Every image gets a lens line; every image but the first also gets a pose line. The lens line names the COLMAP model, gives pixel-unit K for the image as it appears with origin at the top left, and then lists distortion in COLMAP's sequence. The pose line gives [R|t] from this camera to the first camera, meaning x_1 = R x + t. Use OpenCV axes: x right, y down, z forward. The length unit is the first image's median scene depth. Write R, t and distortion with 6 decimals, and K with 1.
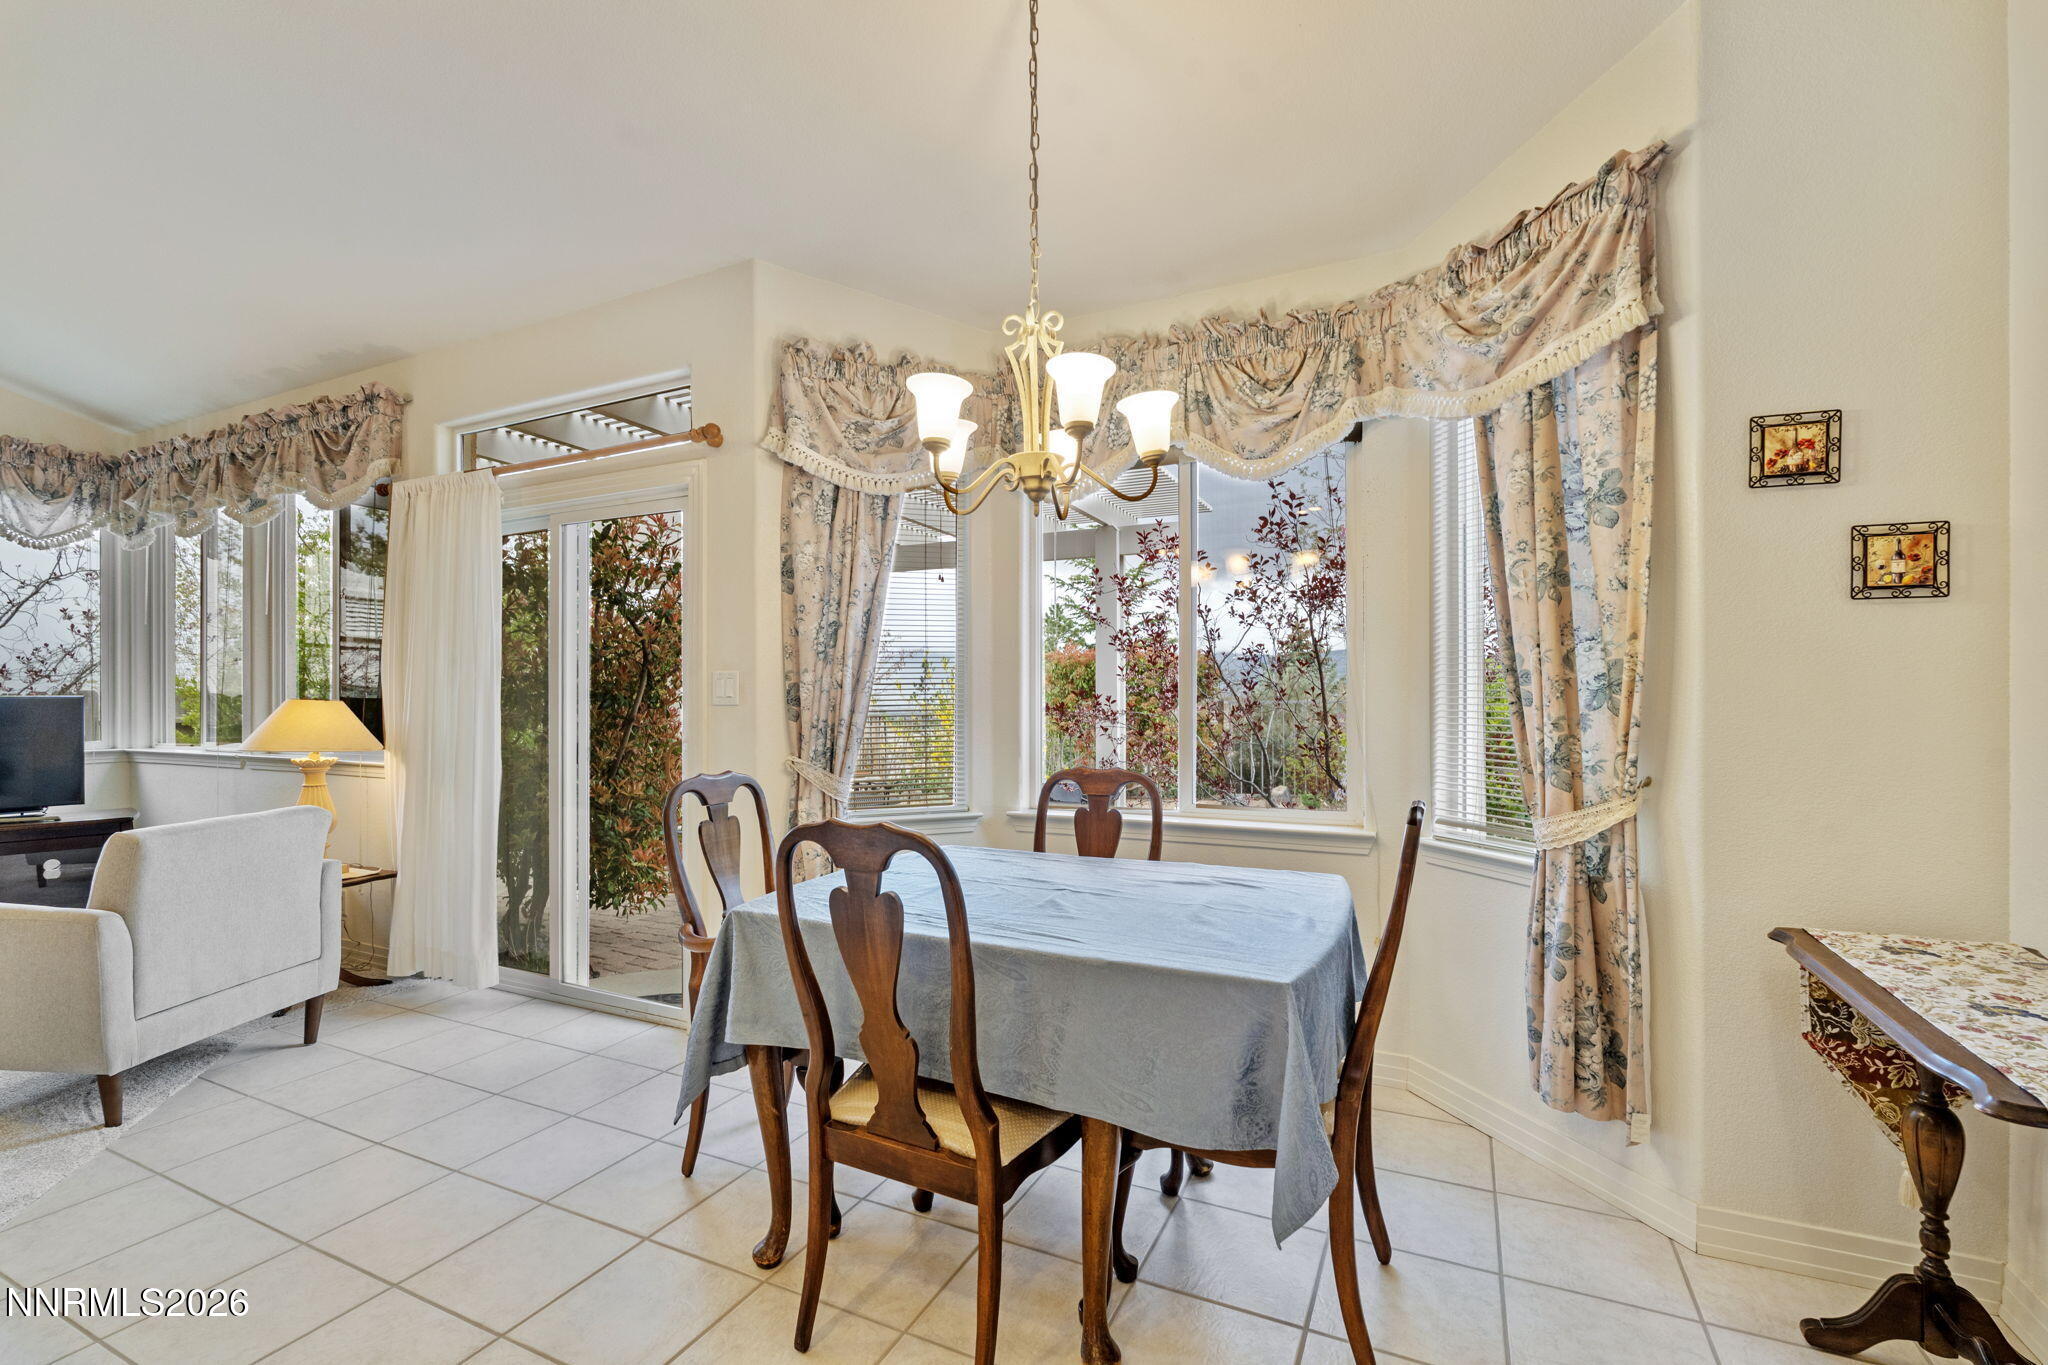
lens RADIAL K [[899.1, 0, 1023.1], [0, 899.1, 690.7], [0, 0, 1]] dist [-0.008791, 0.001149]
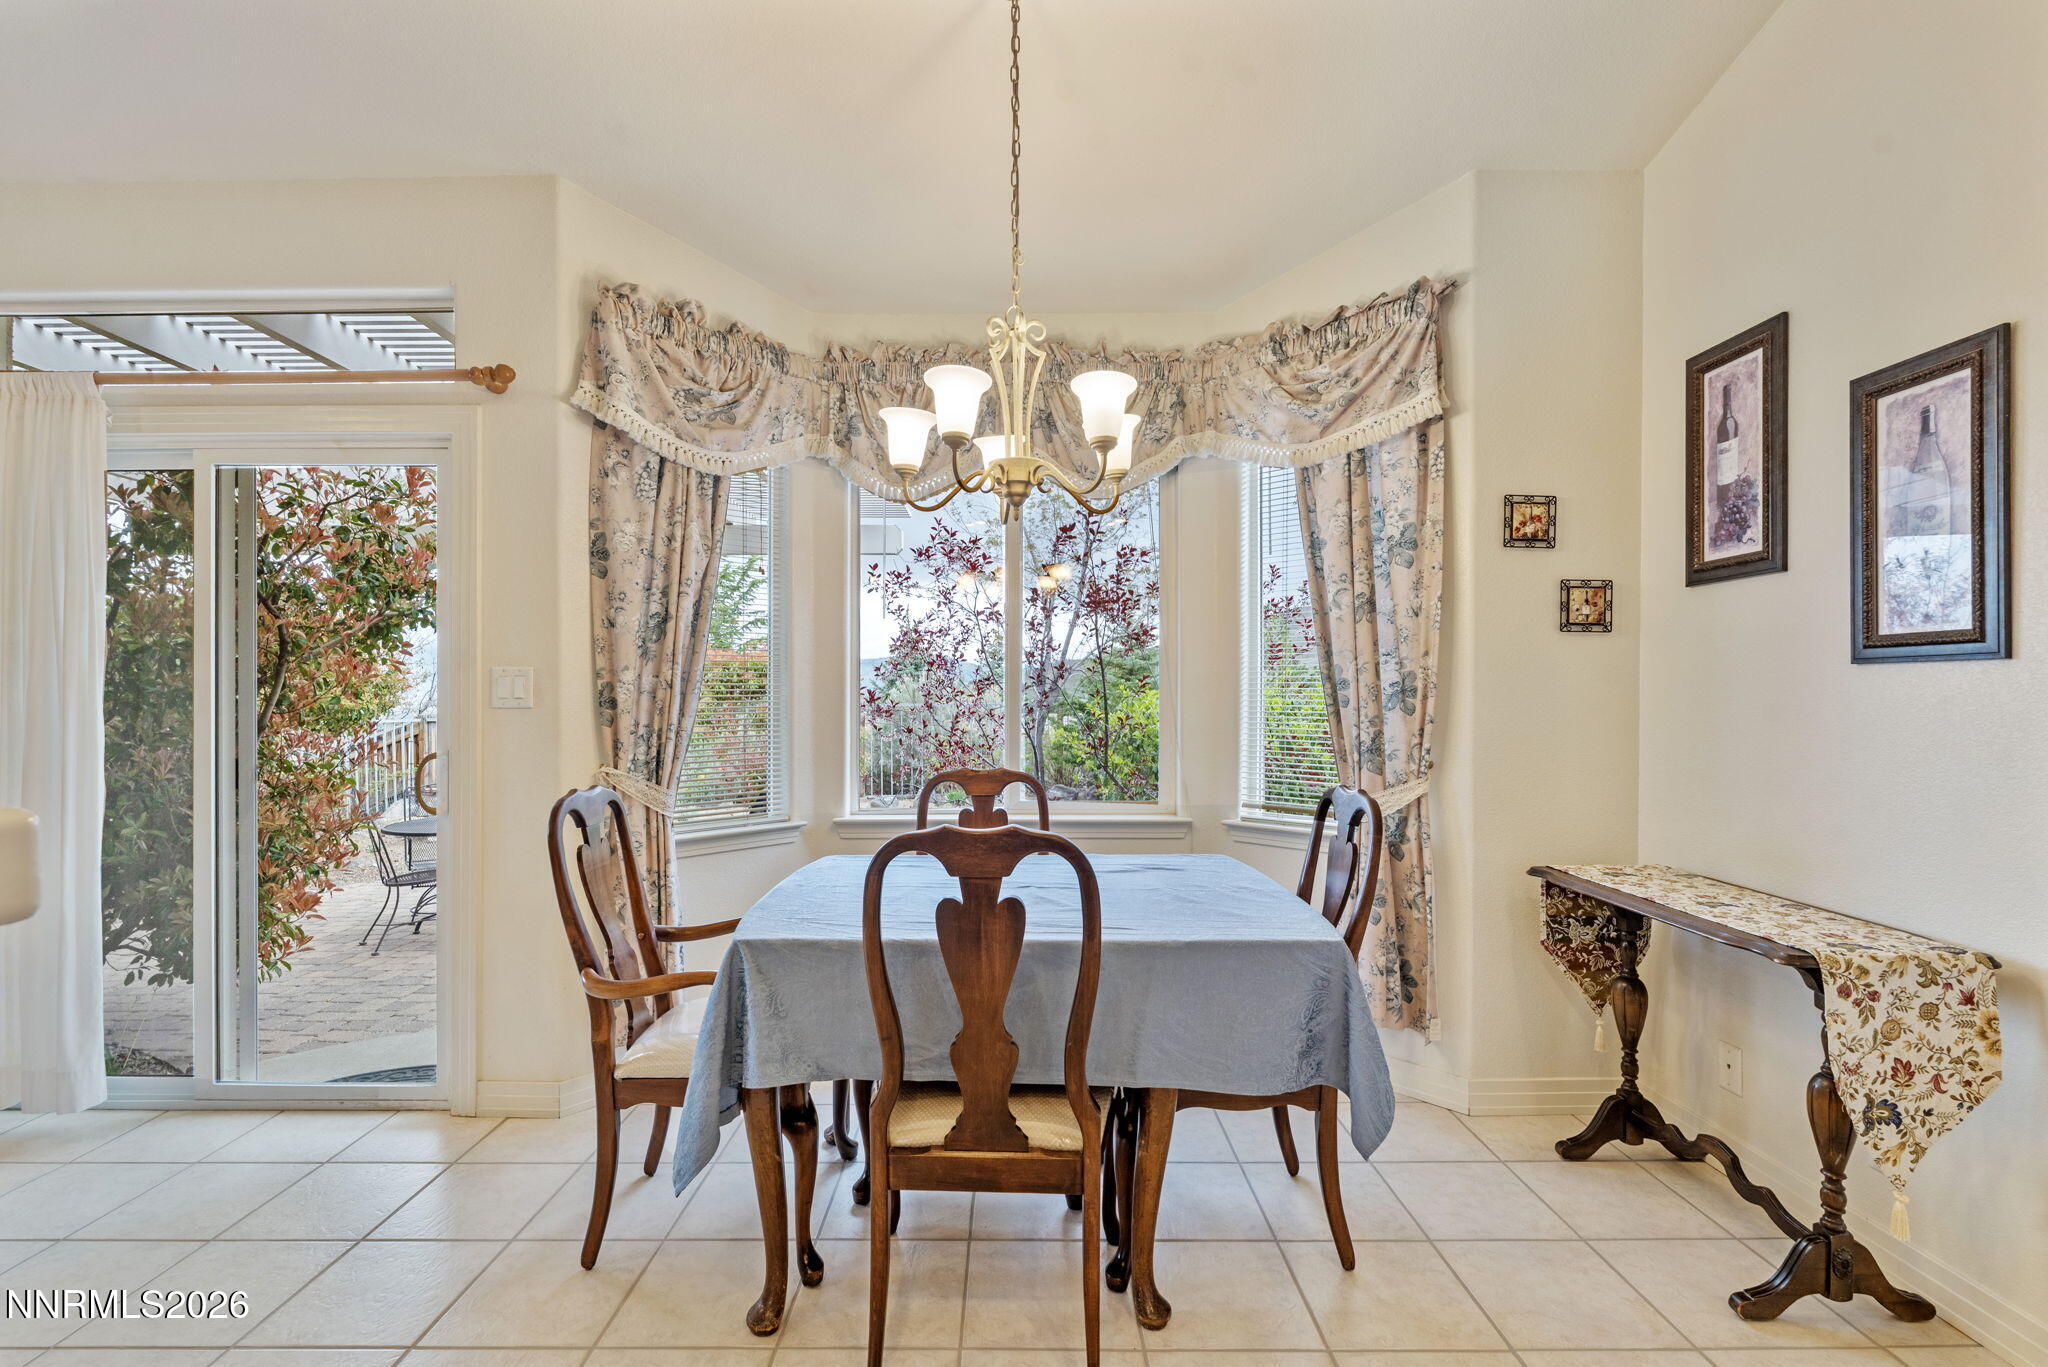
lens RADIAL K [[899.1, 0, 1032.1], [0, 899.1, 700.3], [0, 0, 1]] dist [-0.008791, 0.001149]
pose [[0.900952, 0.001398, 0.433917, -0.367255], [-0.005319, 0.999955, 0.007821, -0.000086], [-0.433887, -0.009355, 0.900919, 0.069075]]
